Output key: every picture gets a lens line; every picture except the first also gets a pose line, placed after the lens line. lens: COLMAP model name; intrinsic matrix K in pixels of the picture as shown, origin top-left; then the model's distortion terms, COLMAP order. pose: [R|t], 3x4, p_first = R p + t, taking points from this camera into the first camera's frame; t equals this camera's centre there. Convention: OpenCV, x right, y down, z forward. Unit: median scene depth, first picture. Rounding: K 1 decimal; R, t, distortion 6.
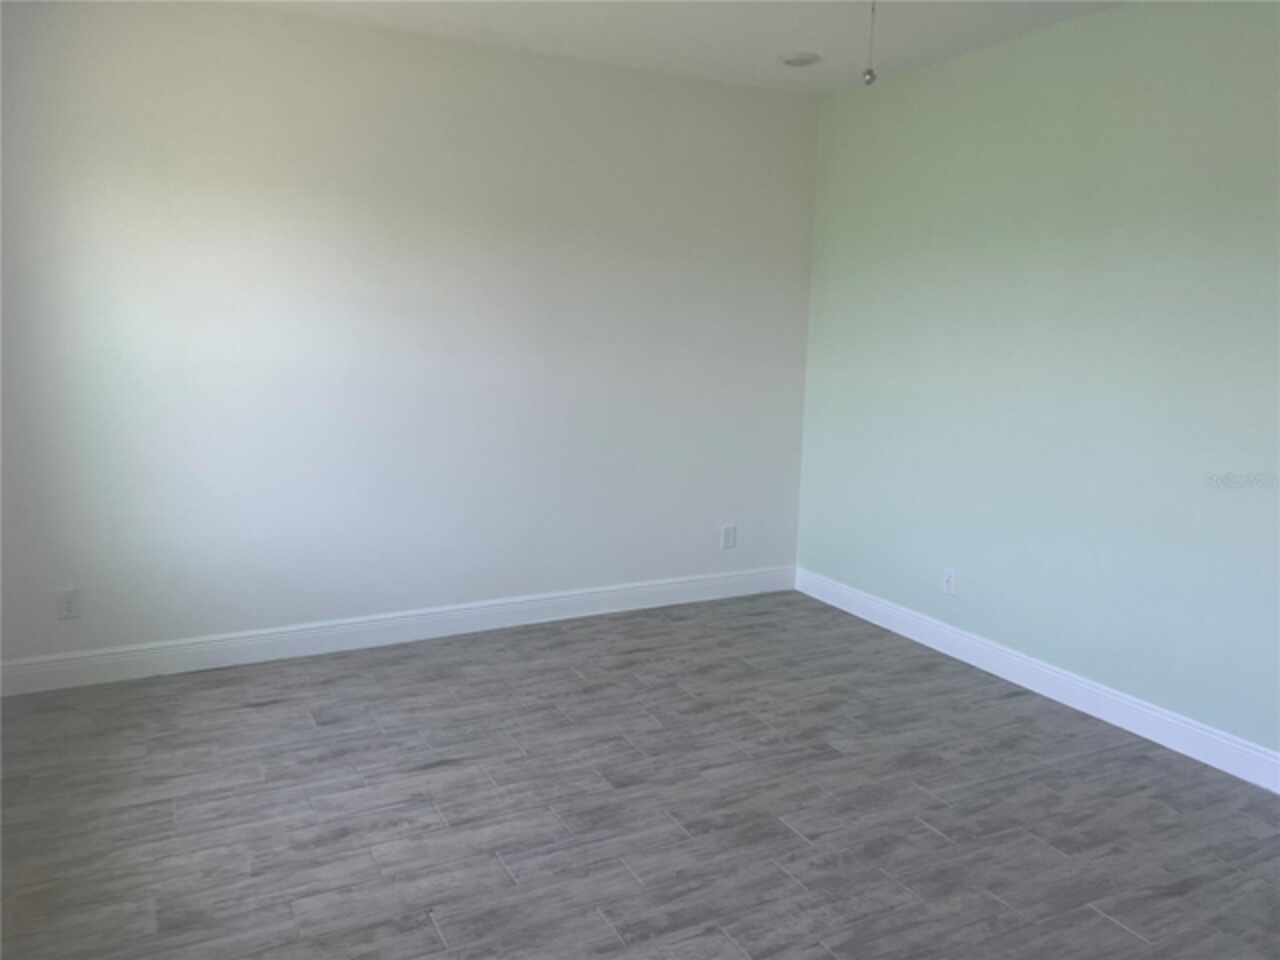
lens RADIAL K [[964.3, 0, 640.0], [0, 964.3, 480.0], [0, 0, 1]] dist [0.062053, -0.068663]
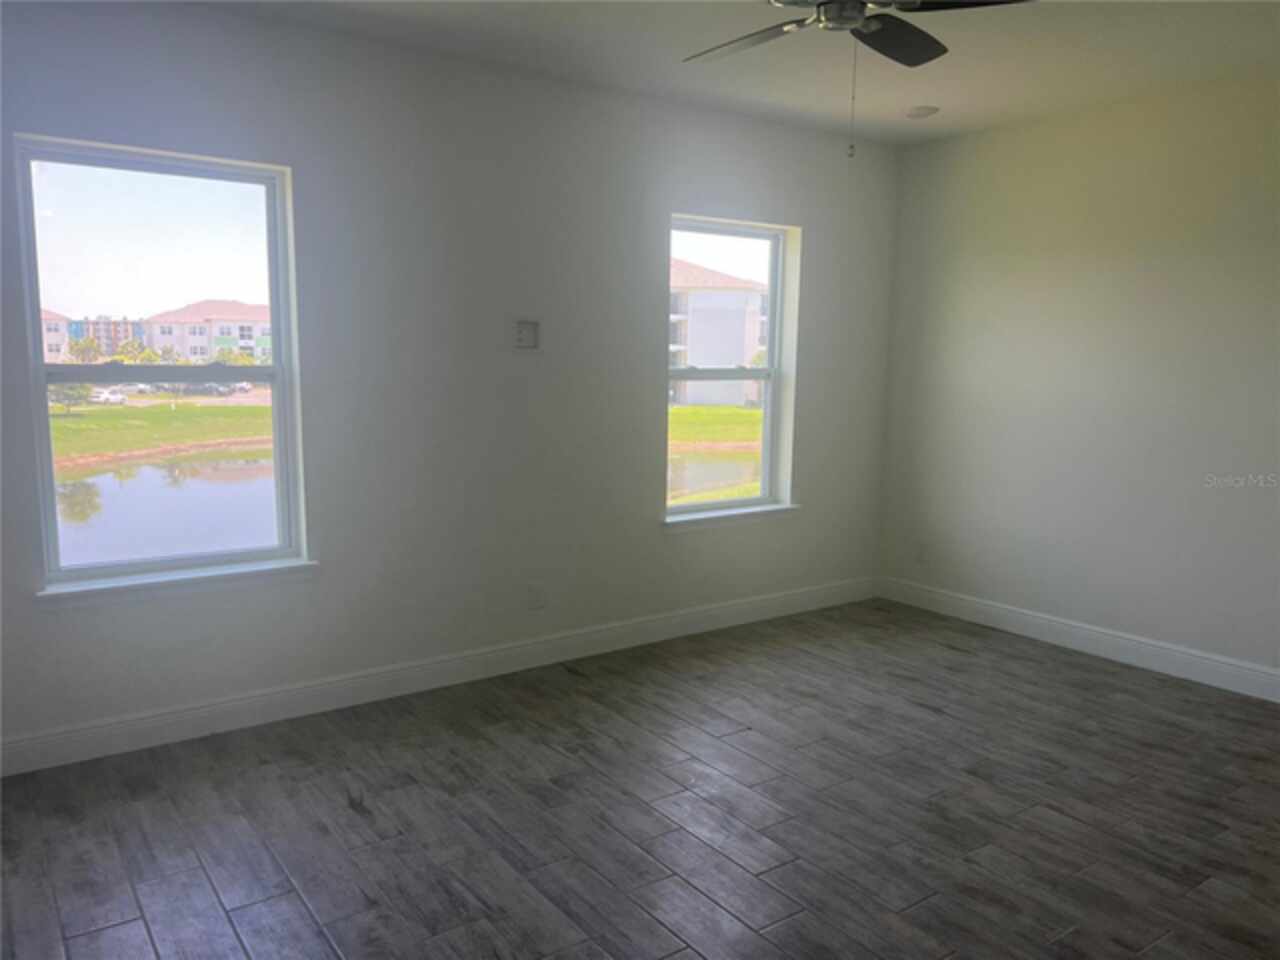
lens RADIAL K [[964.3, 0, 640.0], [0, 964.3, 480.0], [0, 0, 1]] dist [0.062053, -0.068663]
pose [[0.131789, 0.104794, -0.985723, 1.005223], [-0.169303, 0.982165, 0.081781, -0.033753], [0.976713, 0.156108, 0.147181, 0.441921]]
